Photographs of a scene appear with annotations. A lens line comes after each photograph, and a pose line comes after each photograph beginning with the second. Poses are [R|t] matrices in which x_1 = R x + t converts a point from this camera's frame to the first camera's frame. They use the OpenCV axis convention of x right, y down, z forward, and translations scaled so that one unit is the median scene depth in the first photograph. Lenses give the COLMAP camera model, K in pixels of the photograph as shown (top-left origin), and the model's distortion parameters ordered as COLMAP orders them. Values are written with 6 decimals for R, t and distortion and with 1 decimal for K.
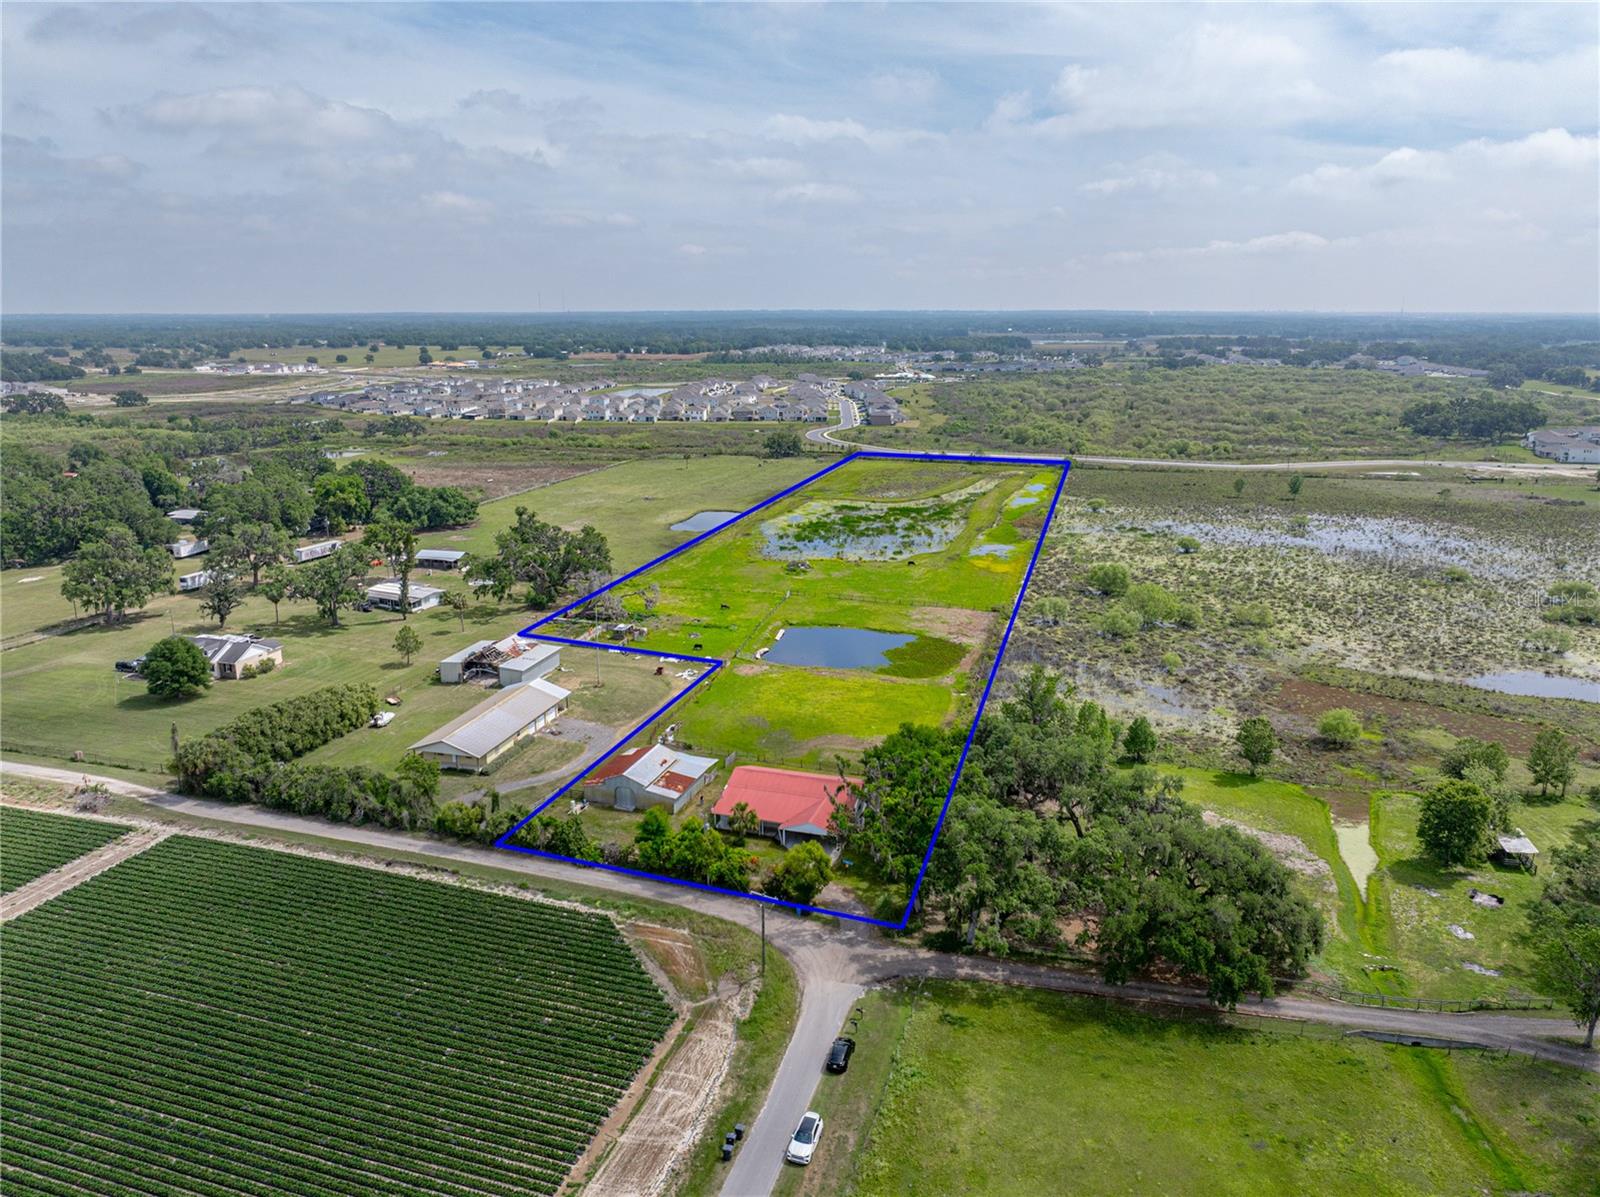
lens RADIAL K [[1127.9, 0, 800.0], [0, 1127.9, 598.5], [0, 0, 1]] dist [-0.029840, 0.015979]
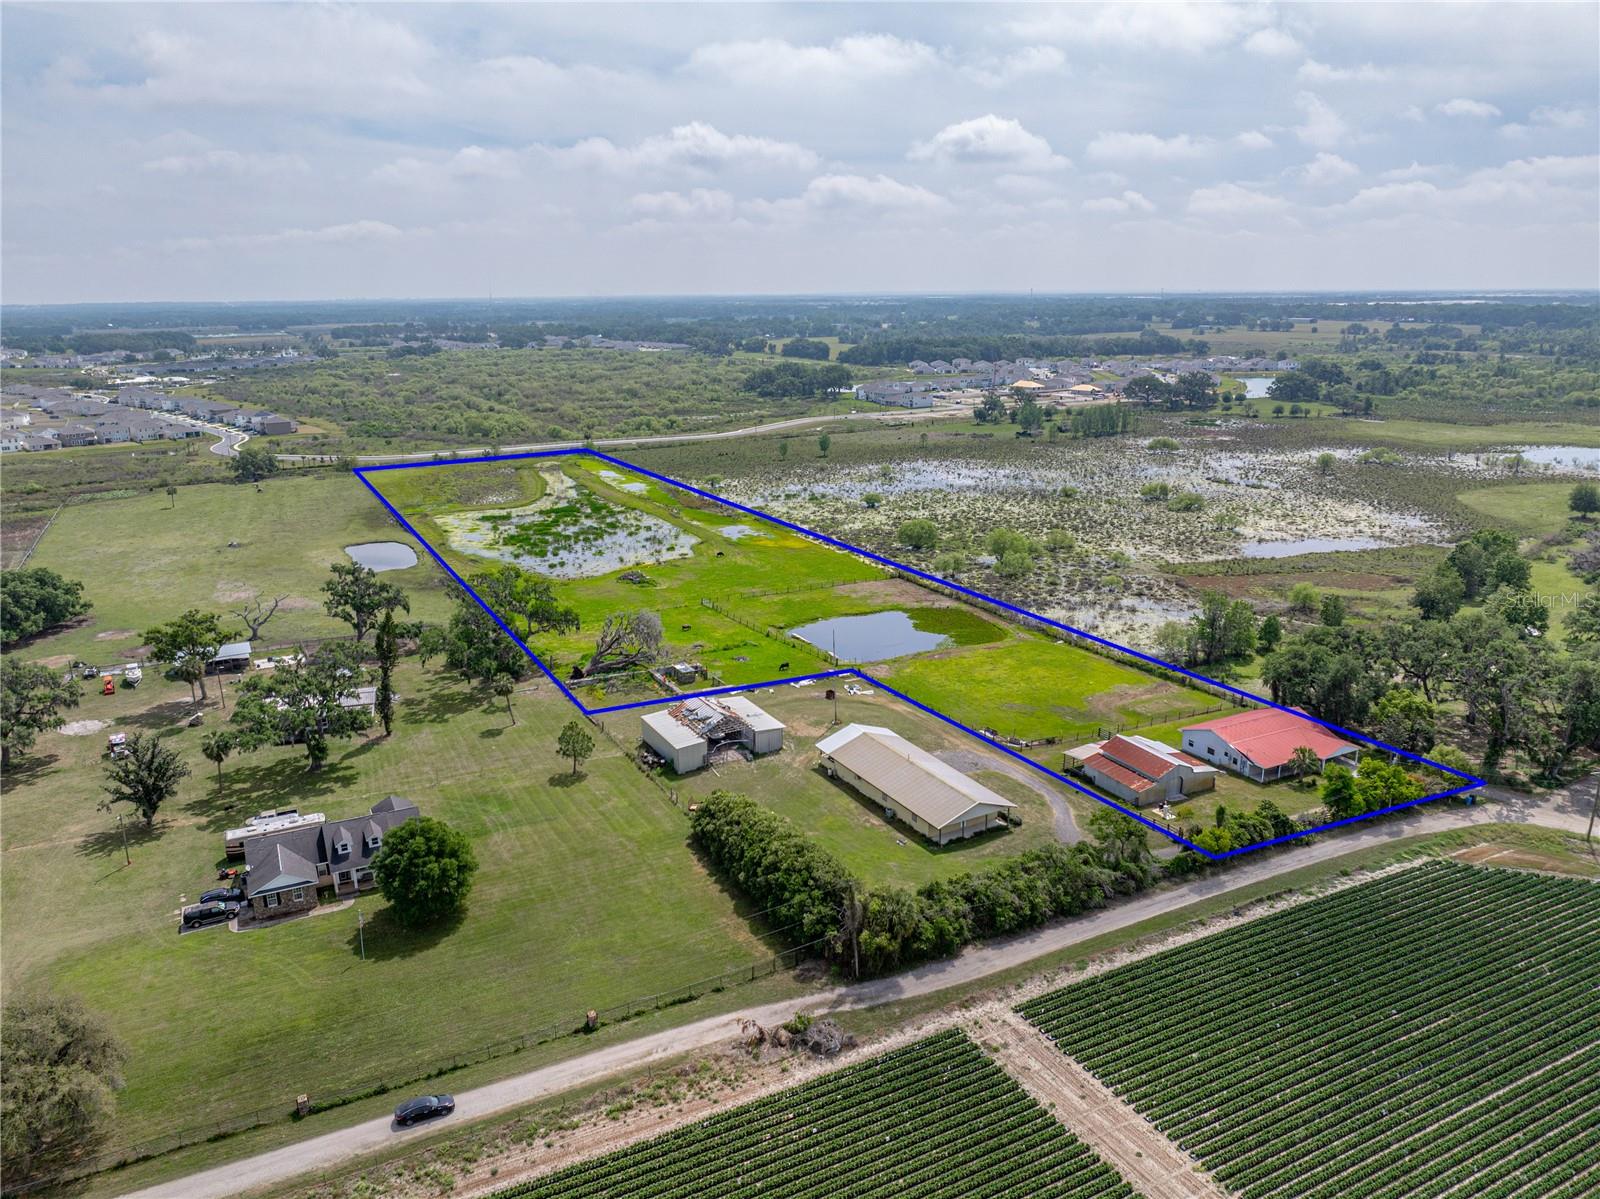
lens RADIAL K [[1117.0, 0, 800.0], [0, 1117.0, 599.5], [0, 0, 1]] dist [-0.024927, 0.004639]
pose [[0.715847, -0.191463, 0.671495, -0.638379], [0.183091, 0.979492, 0.084098, -0.077906], [-0.673825, 0.062743, 0.736222, 0.319951]]
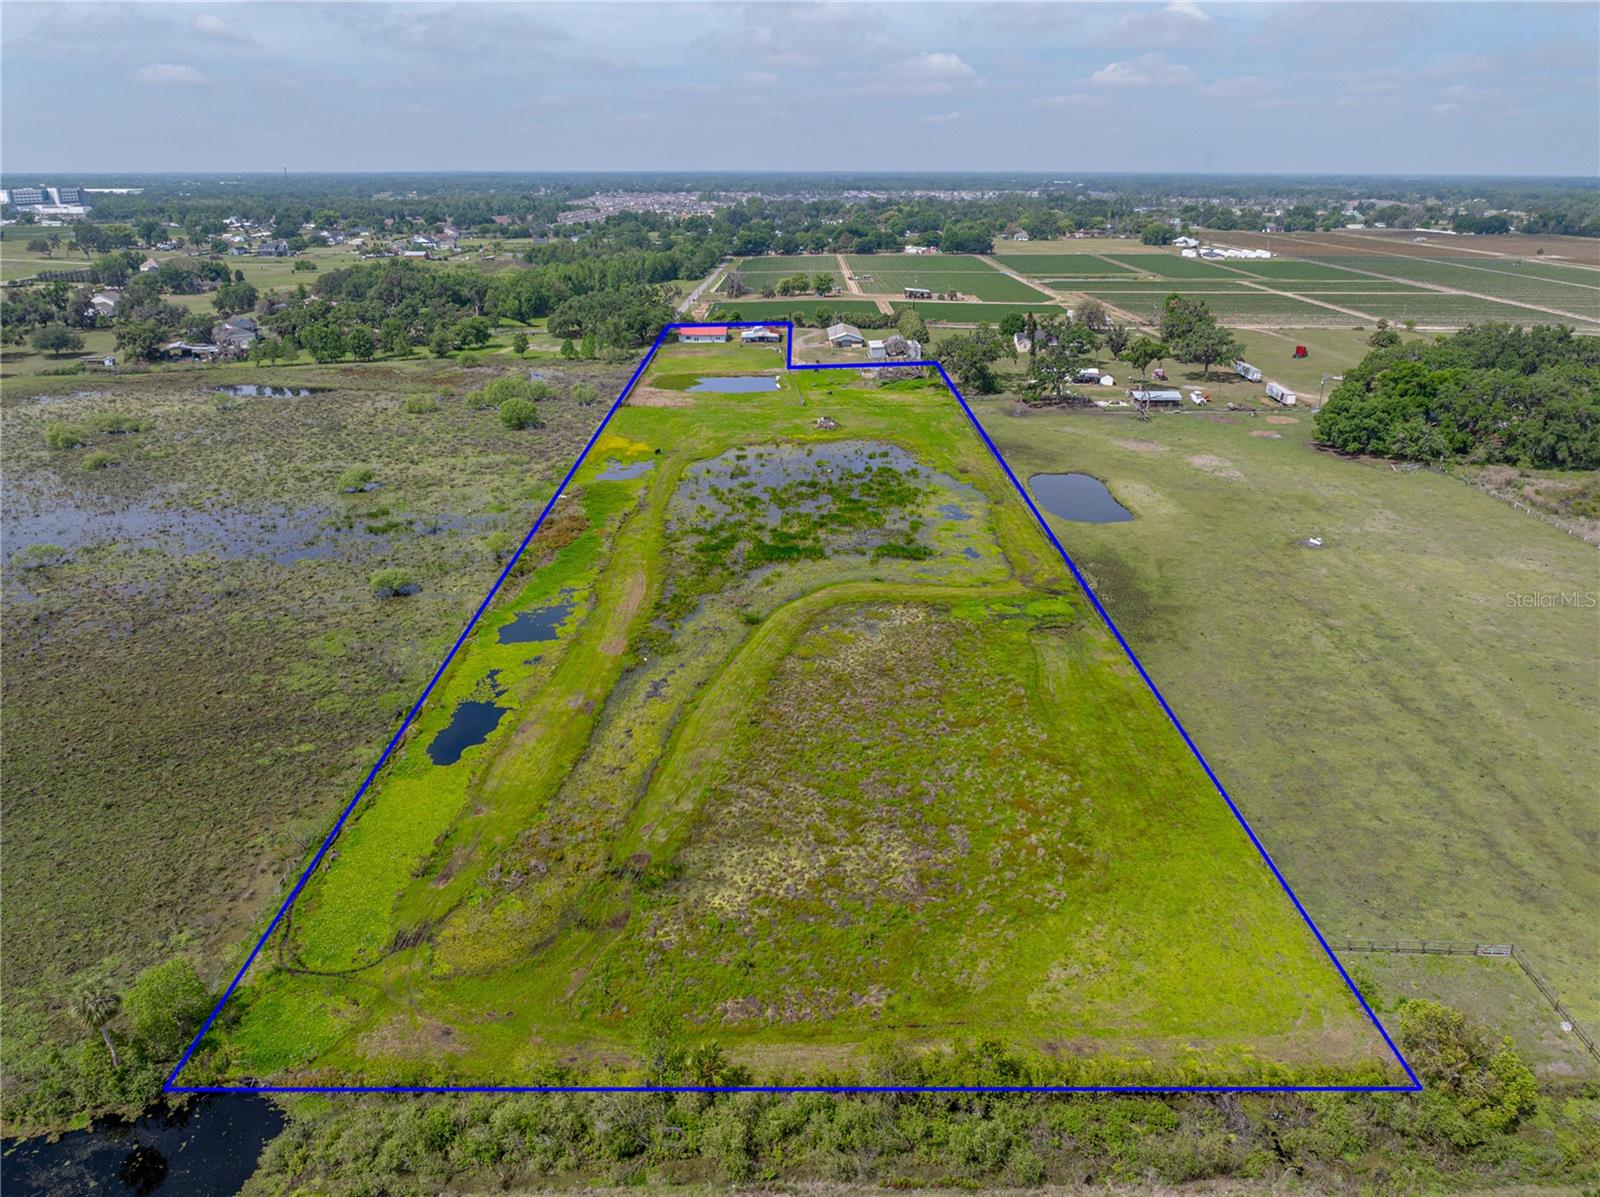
lens RADIAL K [[1127.9, 0, 800.0], [0, 1127.9, 598.5], [0, 0, 1]] dist [-0.029840, 0.015979]
pose [[-0.958334, 0.088897, -0.271465, 0.370039], [-0.084662, 0.819248, 0.567156, -0.565044], [0.272816, 0.566507, -0.777587, 2.284612]]
